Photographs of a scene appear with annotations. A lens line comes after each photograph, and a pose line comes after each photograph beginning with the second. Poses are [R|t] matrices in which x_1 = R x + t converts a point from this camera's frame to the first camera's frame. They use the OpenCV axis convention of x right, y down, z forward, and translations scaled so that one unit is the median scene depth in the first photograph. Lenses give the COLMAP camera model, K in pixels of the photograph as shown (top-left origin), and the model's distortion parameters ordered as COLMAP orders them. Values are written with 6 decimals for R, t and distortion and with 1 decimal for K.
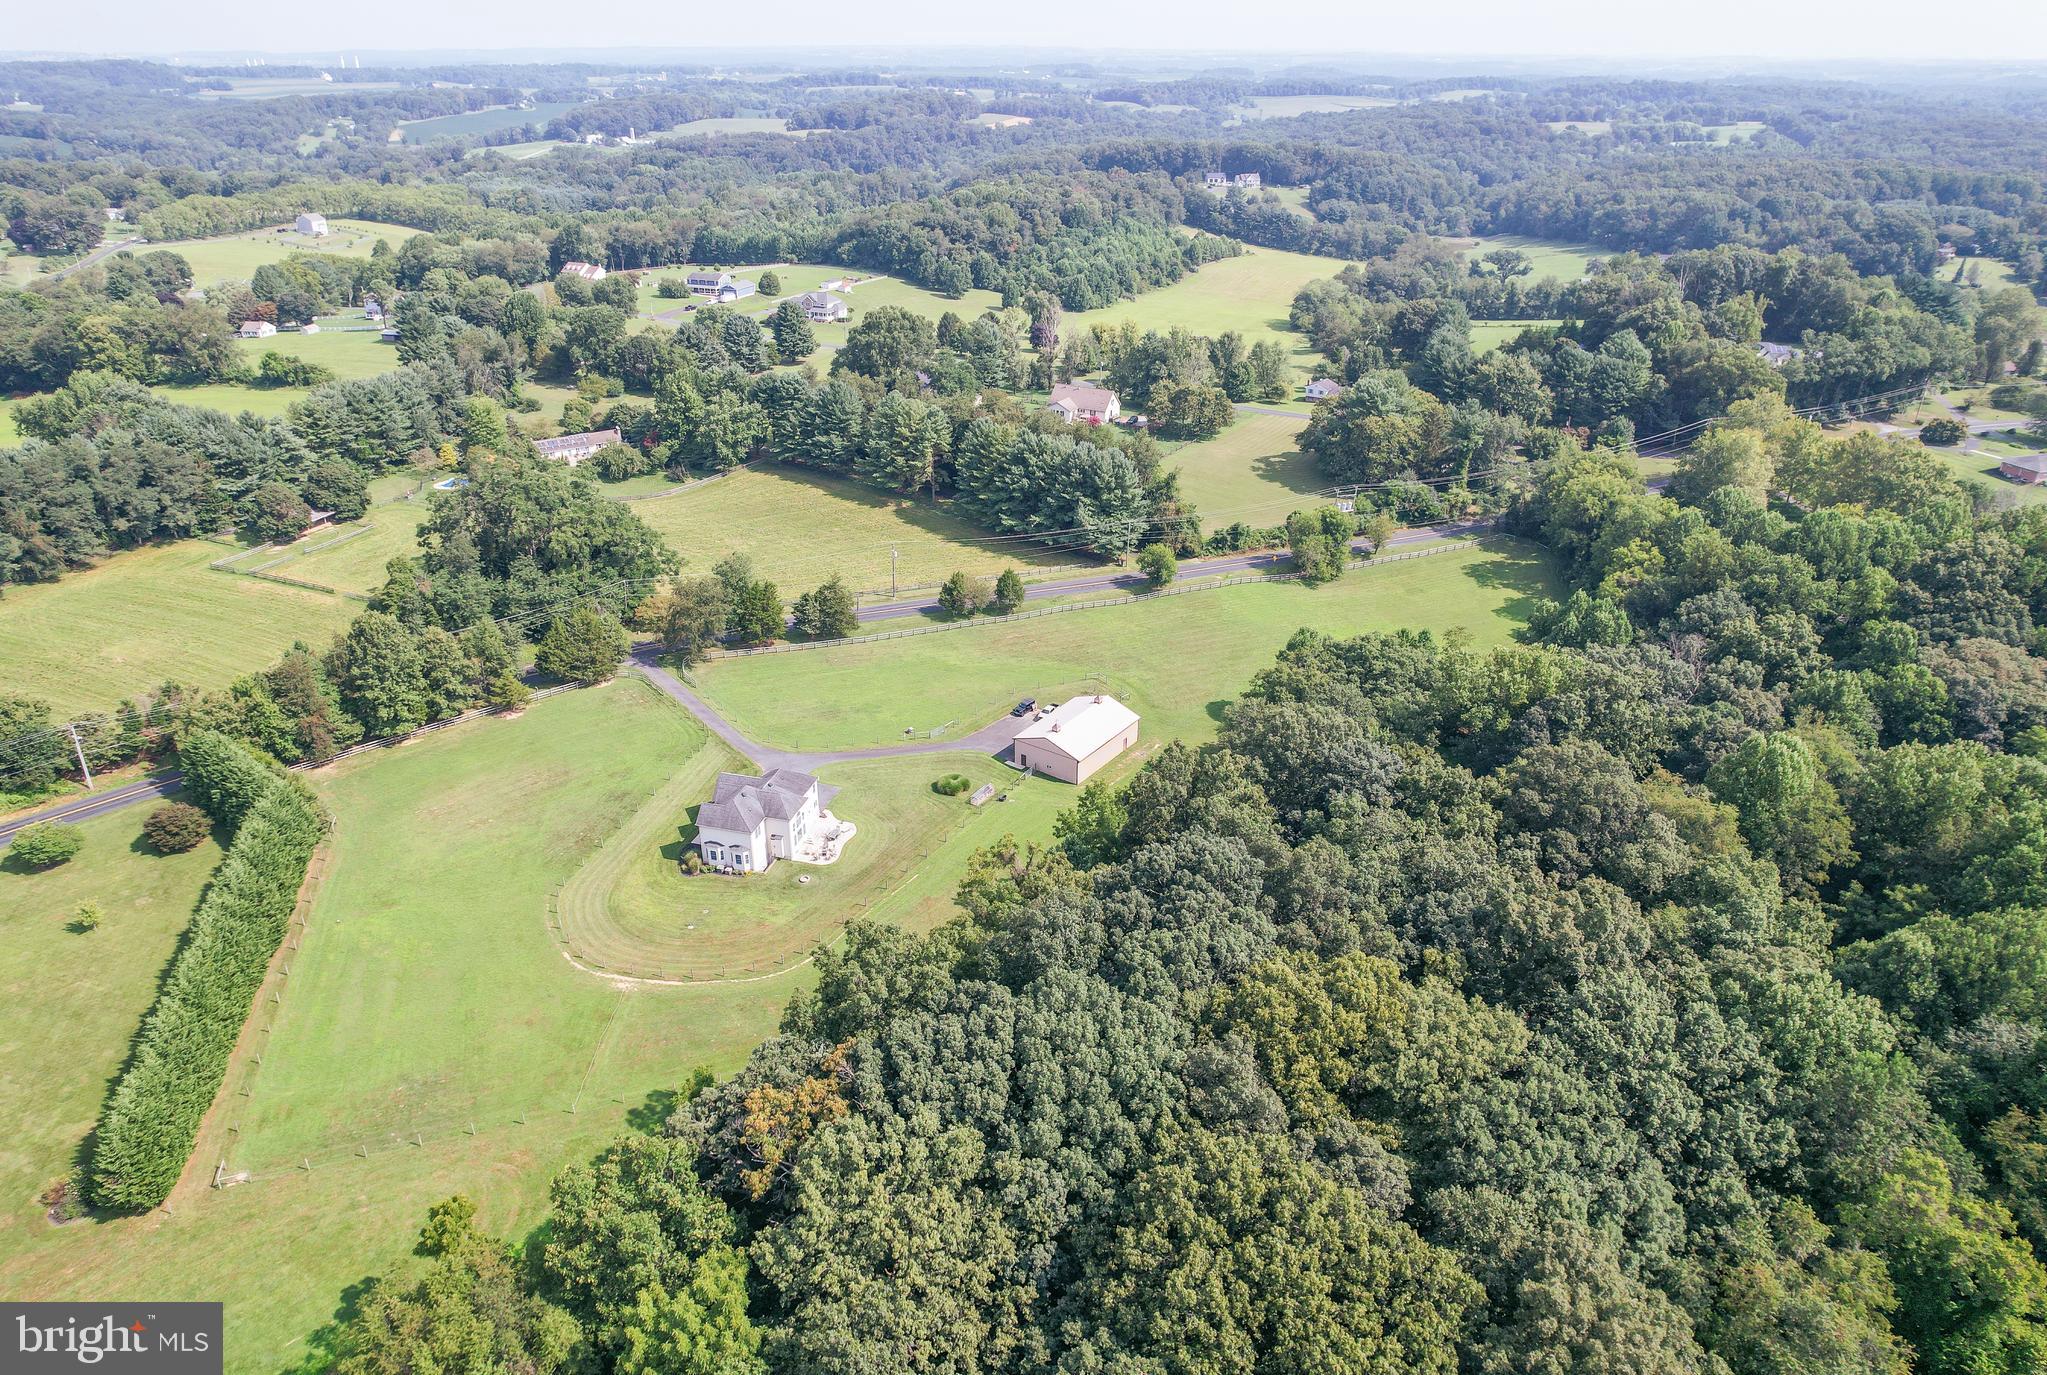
lens RADIAL K [[1331.9, 0, 1023.5], [0, 1331.9, 687.5], [0, 0, 1]] dist [-0.082570, 0.075881]
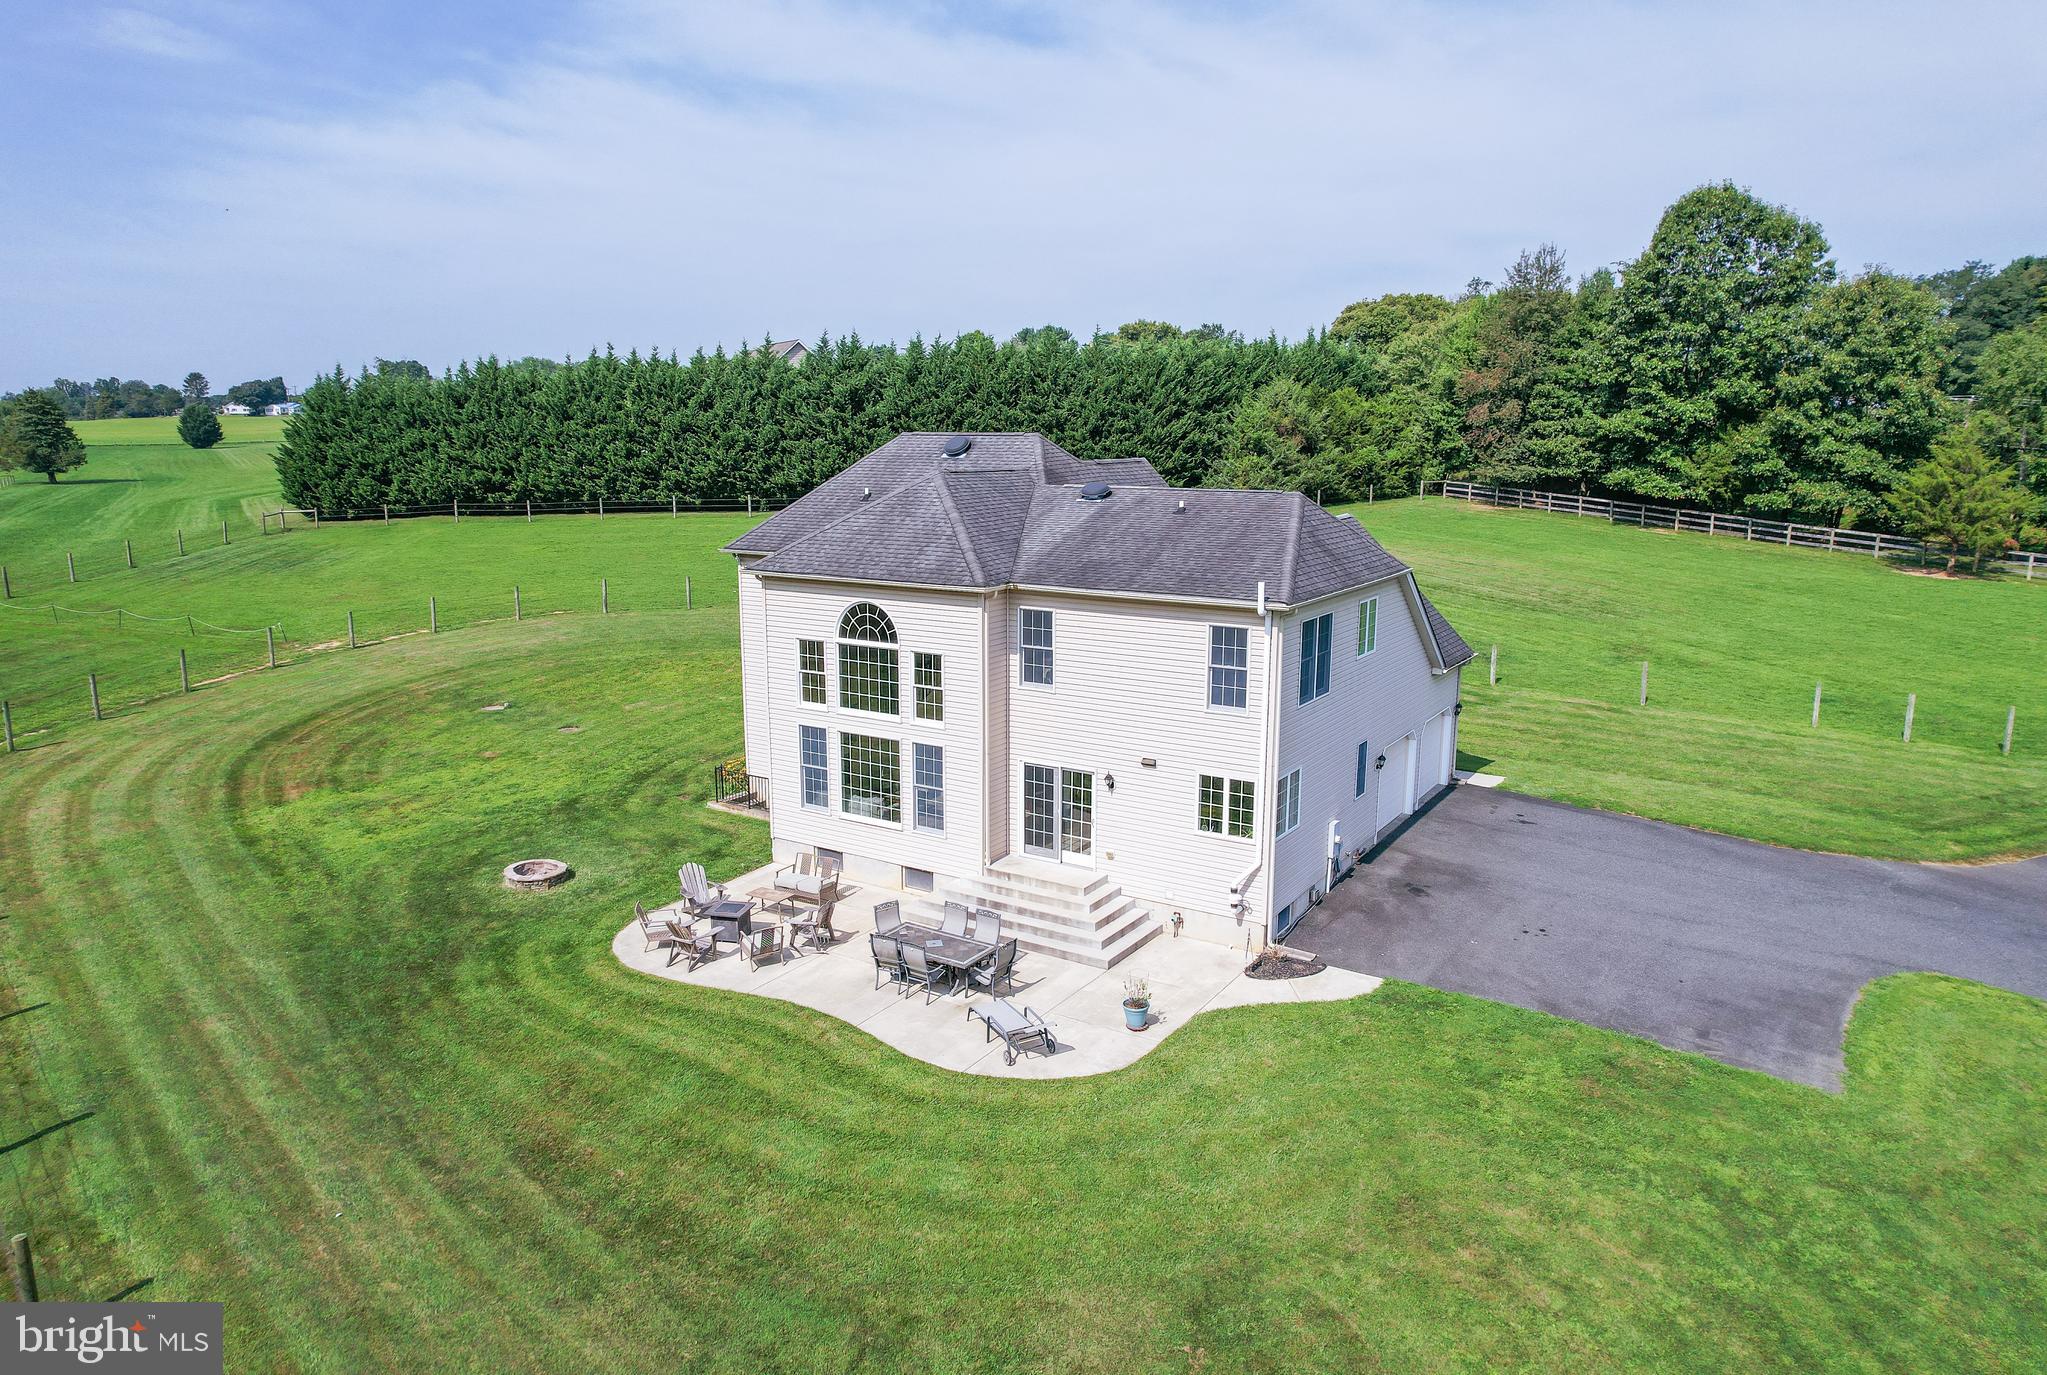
lens RADIAL K [[1331.9, 0, 1023.5], [0, 1331.9, 687.5], [0, 0, 1]] dist [-0.082570, 0.075881]
pose [[-0.297186, 0.181510, -0.937408, -0.019598], [-0.421320, 0.856088, 0.299335, 0.028742], [0.856837, 0.483908, -0.177944, 0.605468]]
